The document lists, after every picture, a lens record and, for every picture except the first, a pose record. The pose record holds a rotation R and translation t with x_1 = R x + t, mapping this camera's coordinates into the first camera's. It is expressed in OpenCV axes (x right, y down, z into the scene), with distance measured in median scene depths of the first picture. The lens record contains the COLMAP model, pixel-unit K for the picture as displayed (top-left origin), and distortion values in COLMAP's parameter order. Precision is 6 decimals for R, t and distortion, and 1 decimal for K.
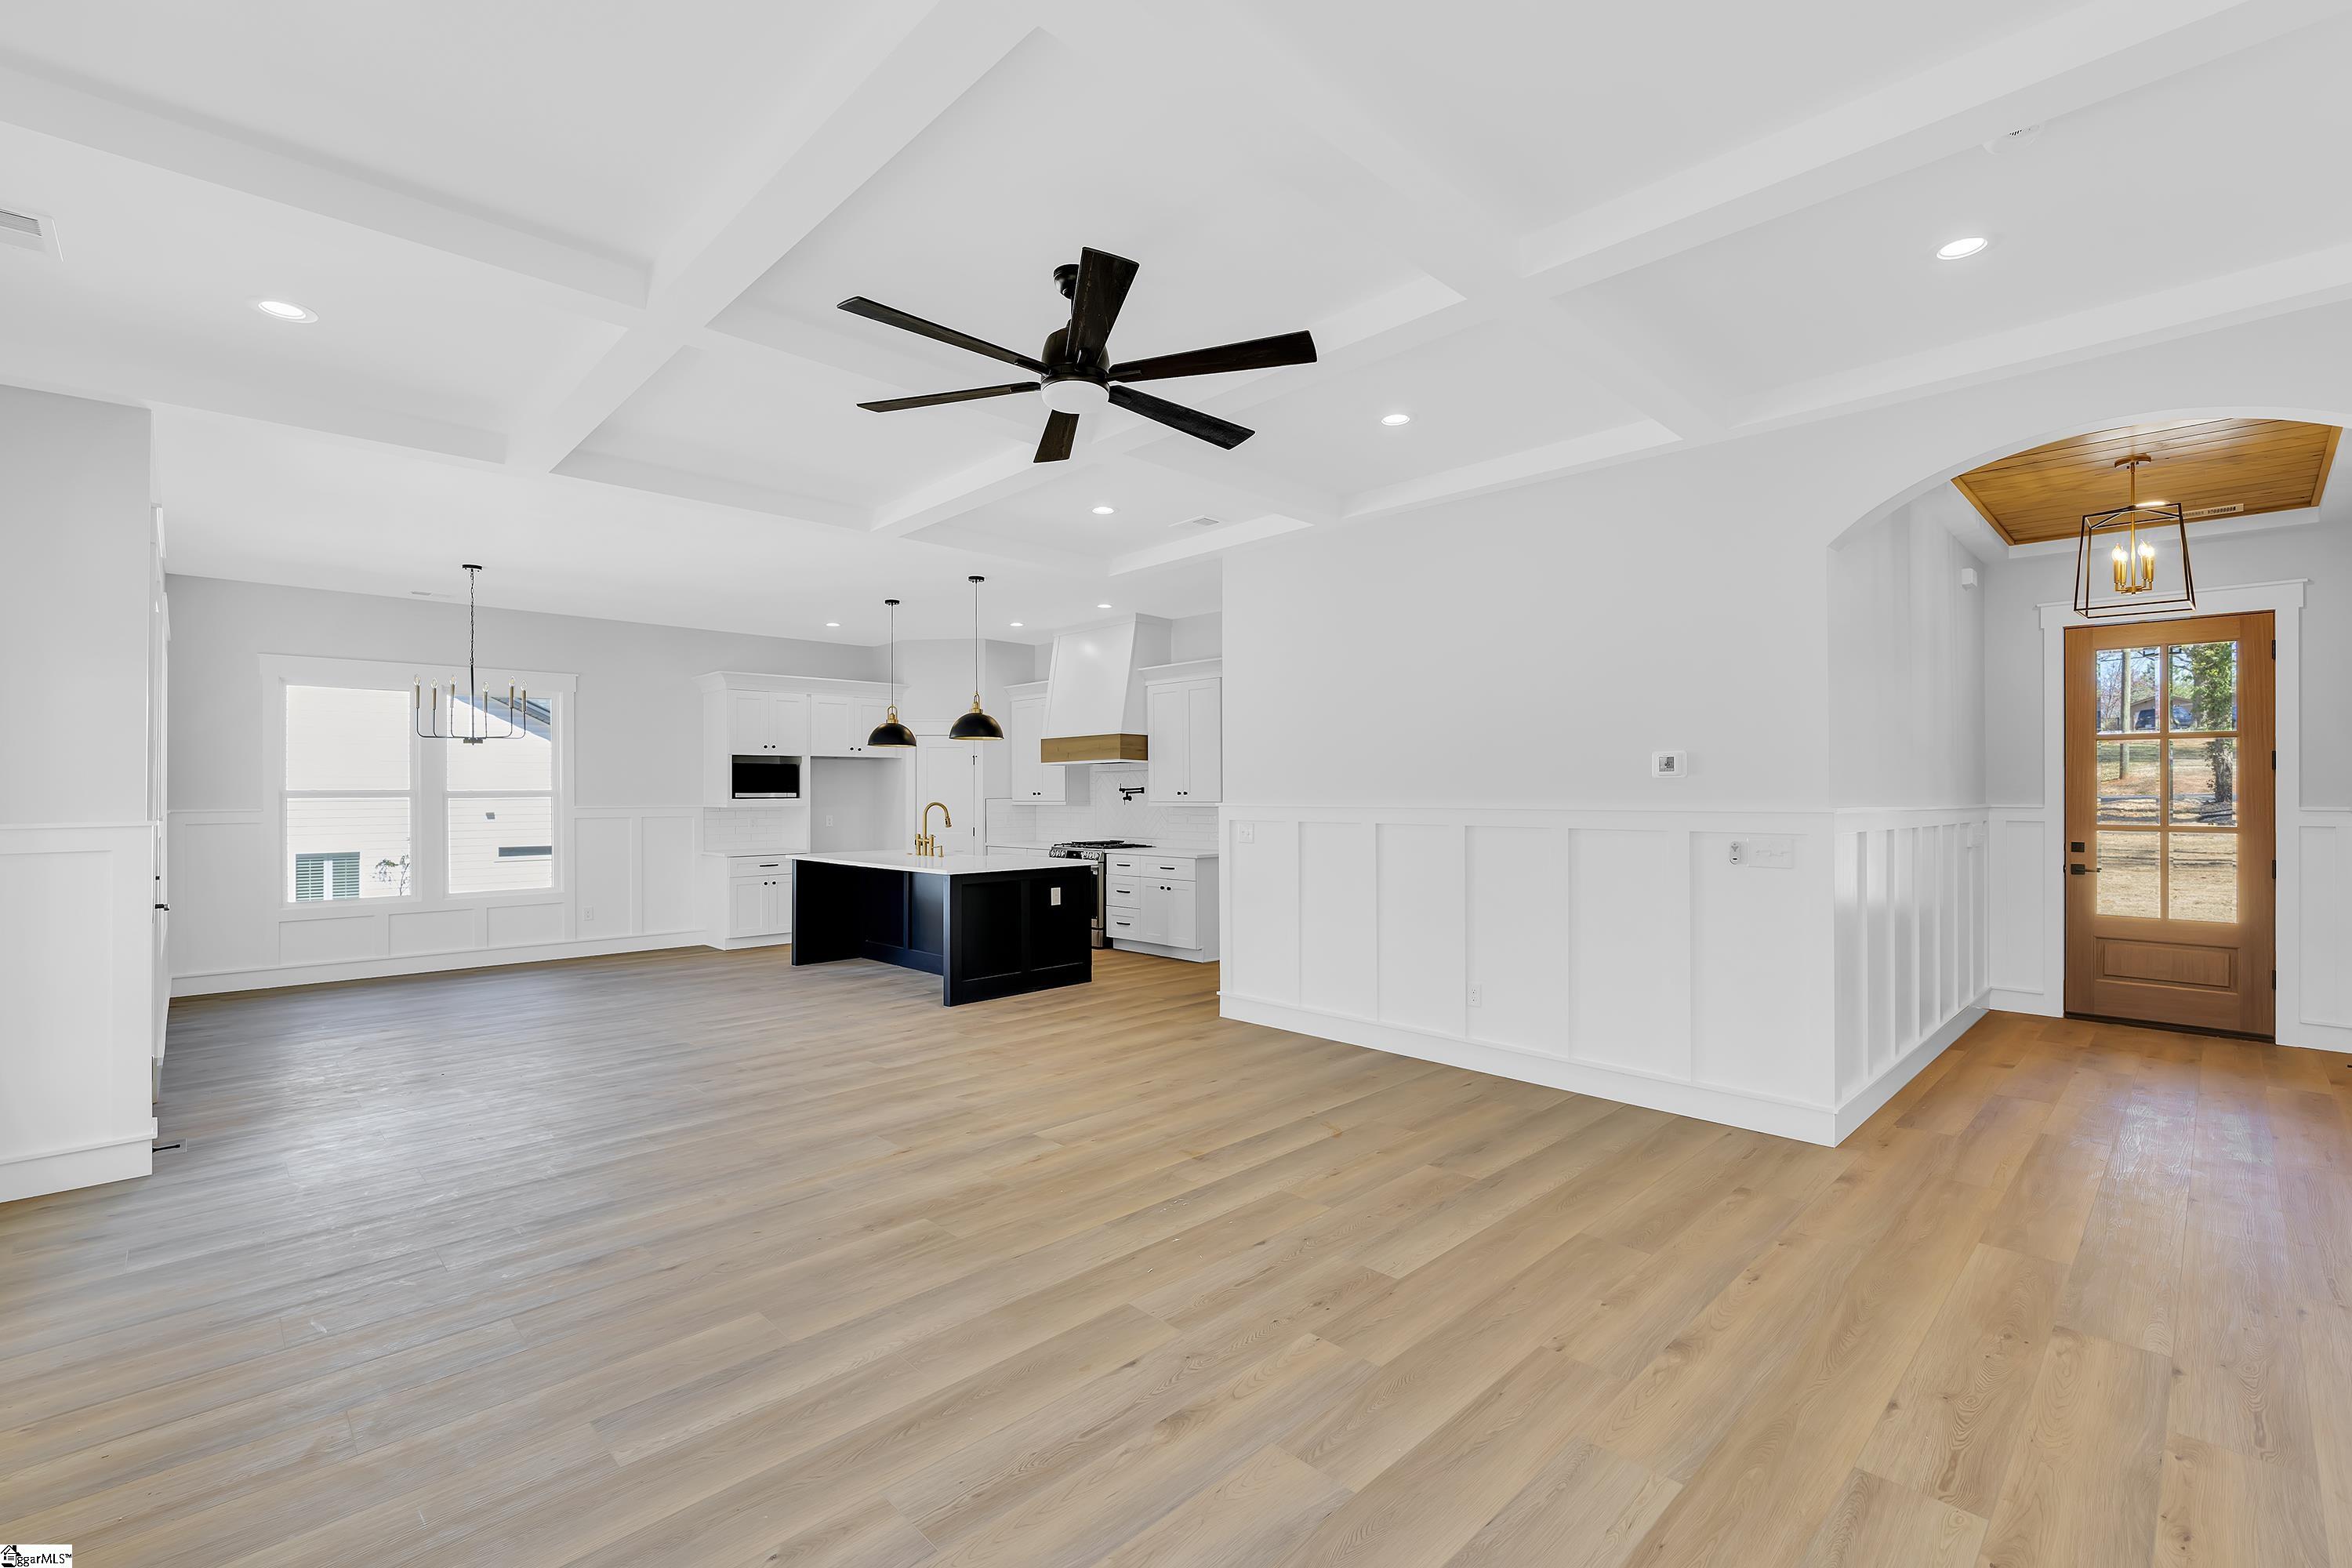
lens RADIAL K [[1024.6, 0, 1168.9], [0, 1024.6, 788.5], [0, 0, 1]] dist [-0.011558, 0.002526]
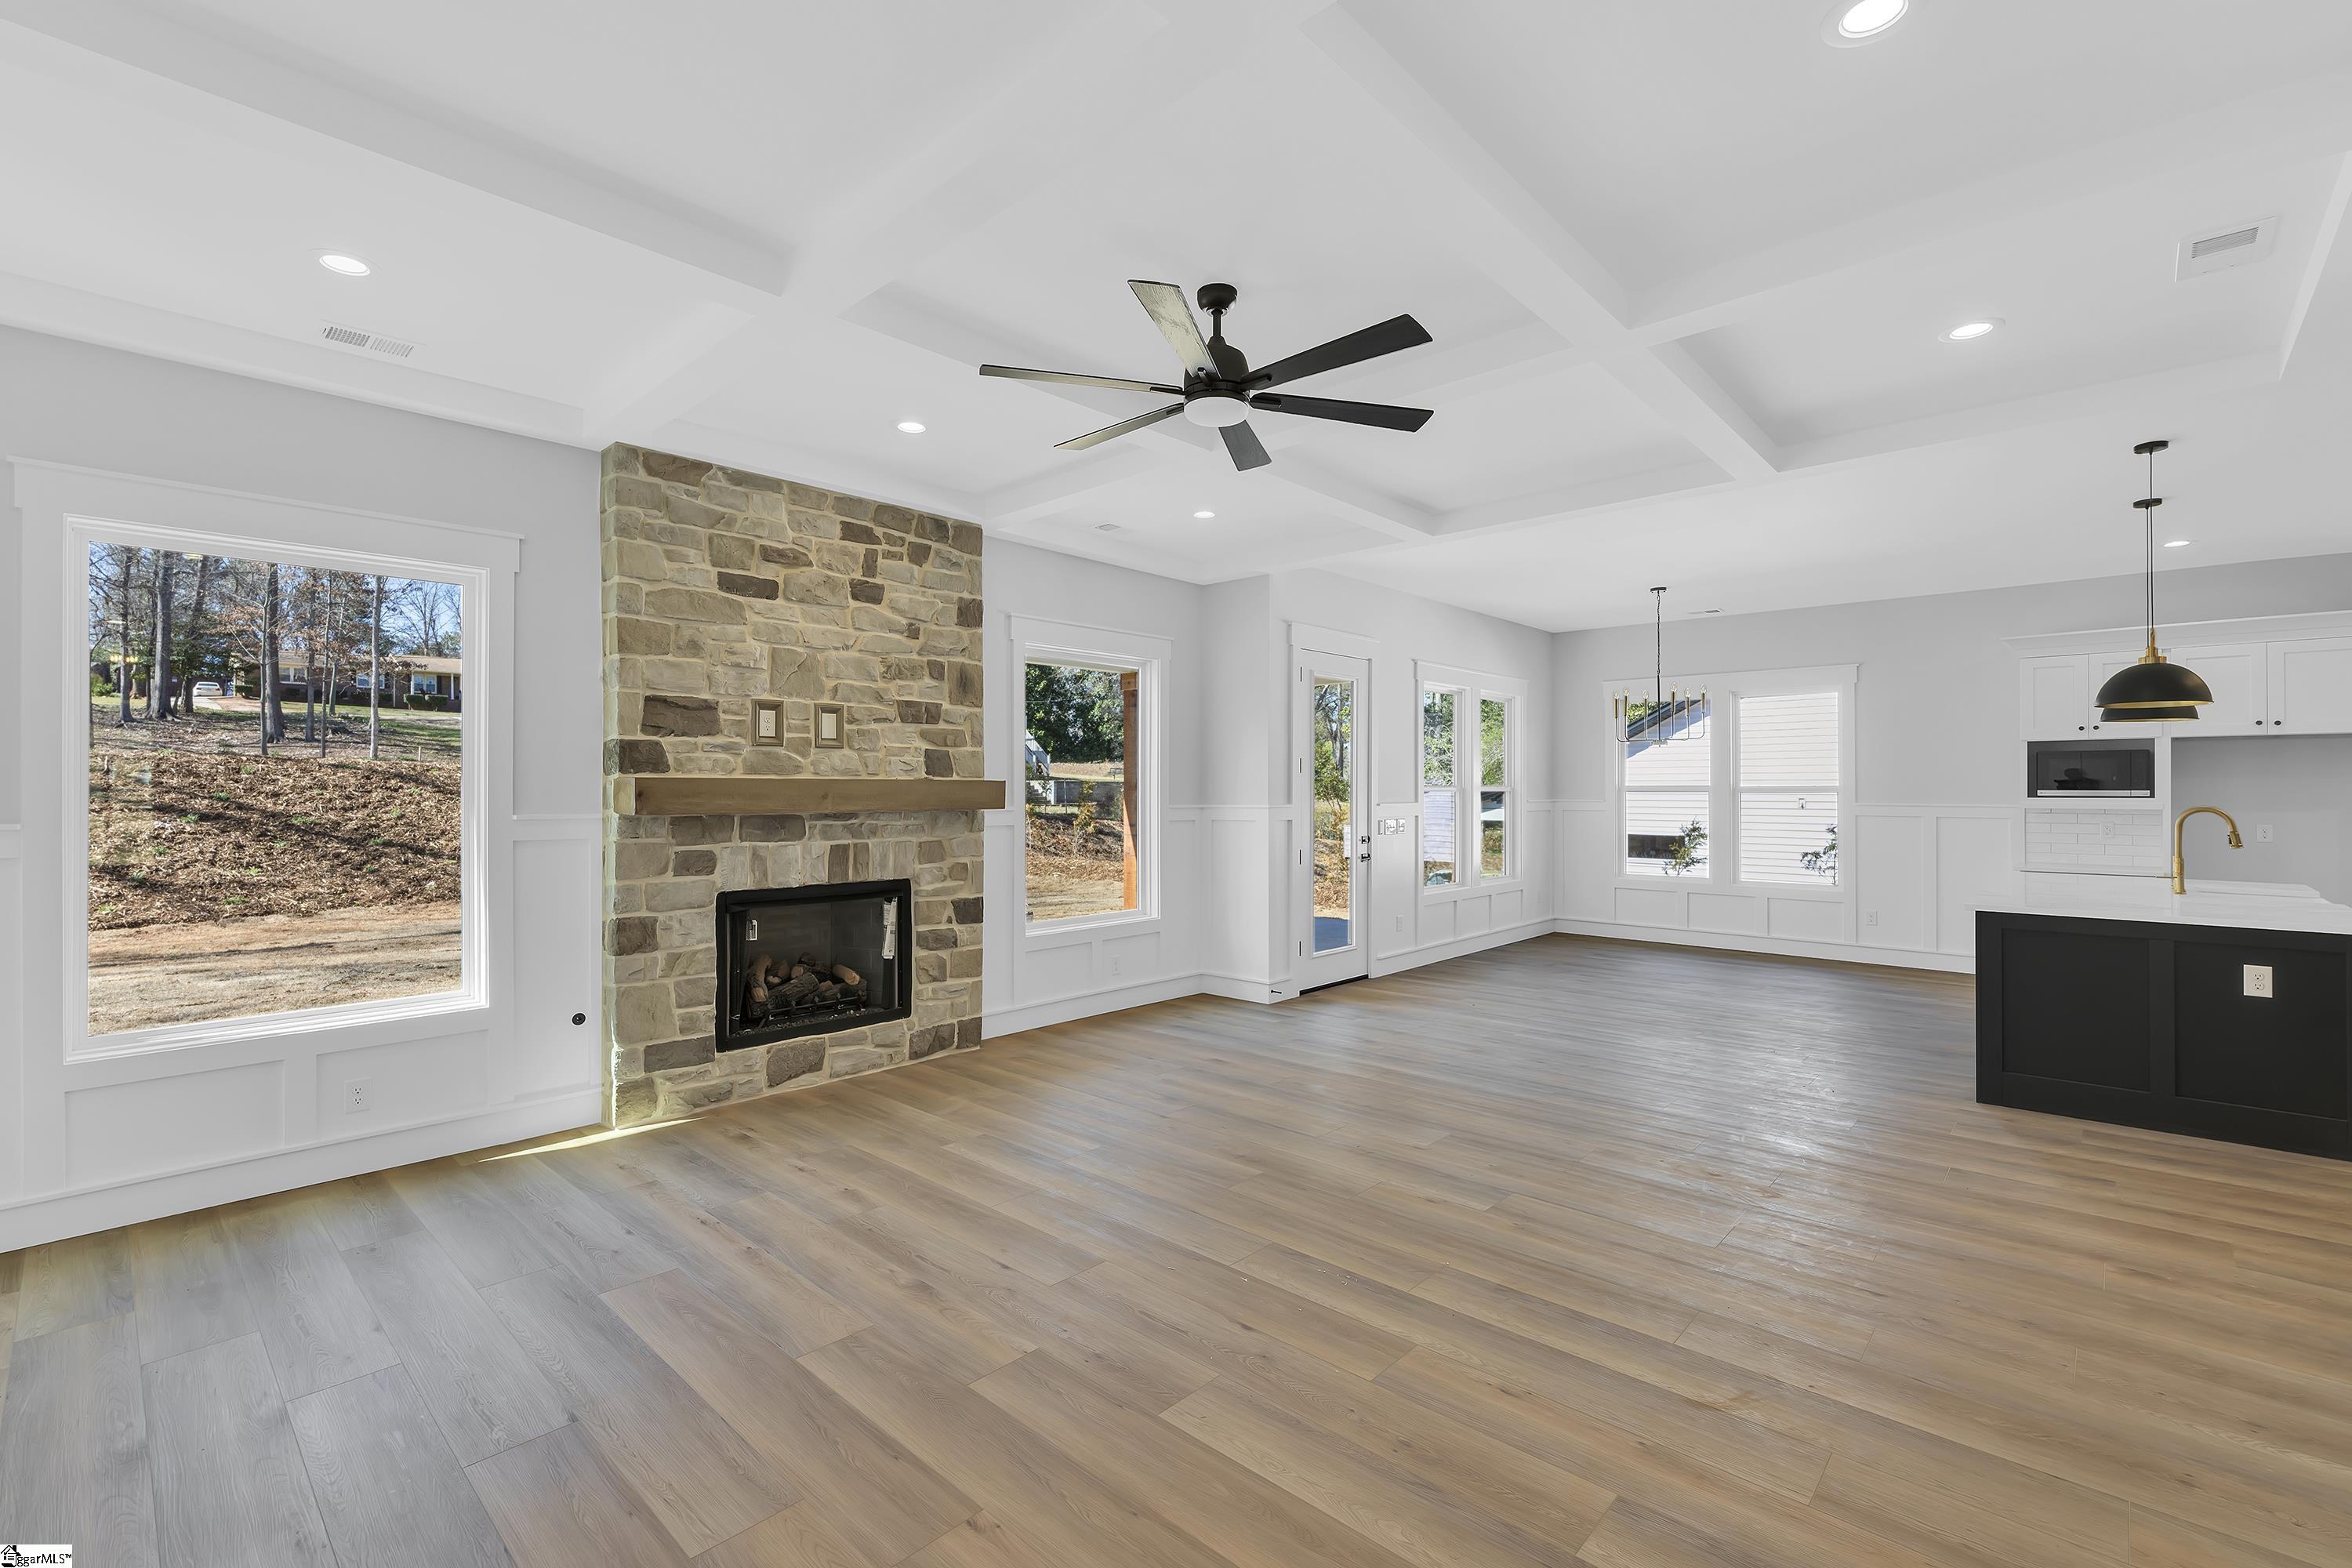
lens RADIAL K [[1024.6, 0, 1175.9], [0, 1024.6, 778.8], [0, 0, 1]] dist [-0.011558, 0.002526]
pose [[0.054137, -0.006031, -0.998515, 0.533381], [0.003426, 0.999977, -0.005854, -0.002794], [0.998528, -0.003104, 0.054156, 0.512205]]
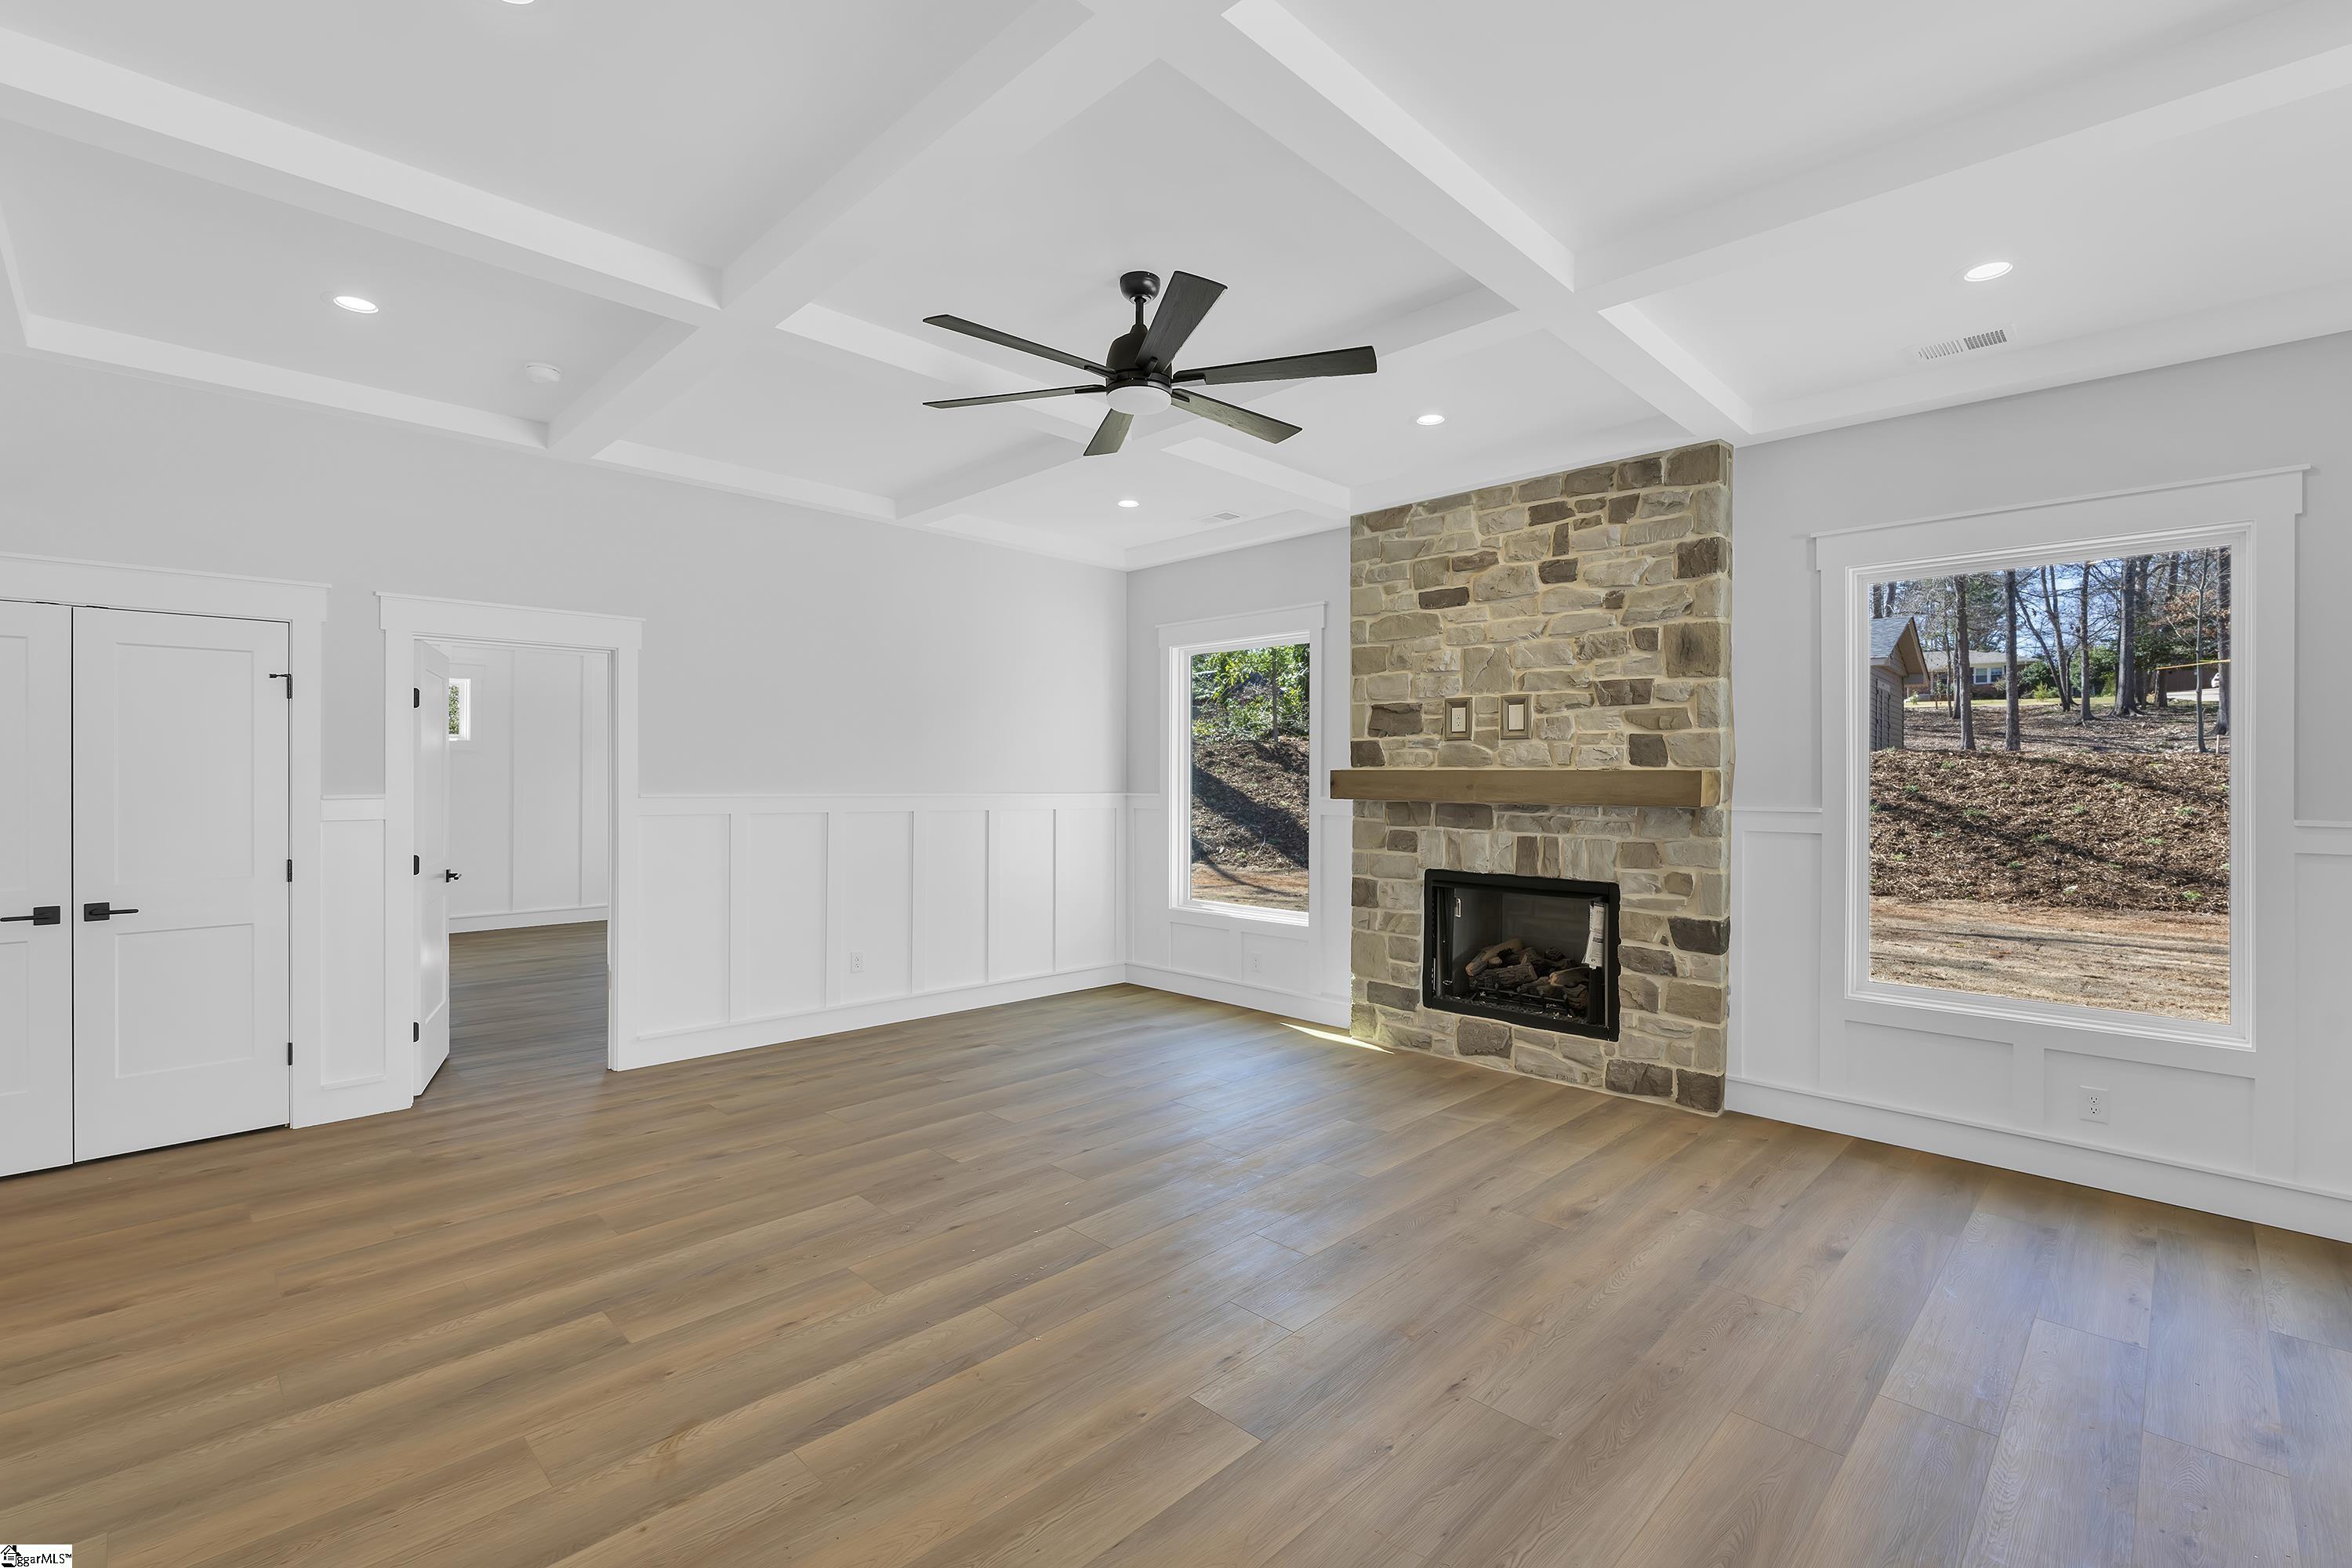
lens RADIAL K [[1024.6, 0, 1160.4], [0, 1024.6, 774.6], [0, 0, 1]] dist [-0.011558, 0.002526]
pose [[-0.999838, -0.002858, -0.017768, -0.053825], [-0.002745, 0.999976, -0.006359, 0.001444], [0.017786, -0.006309, -0.999822, 1.151668]]
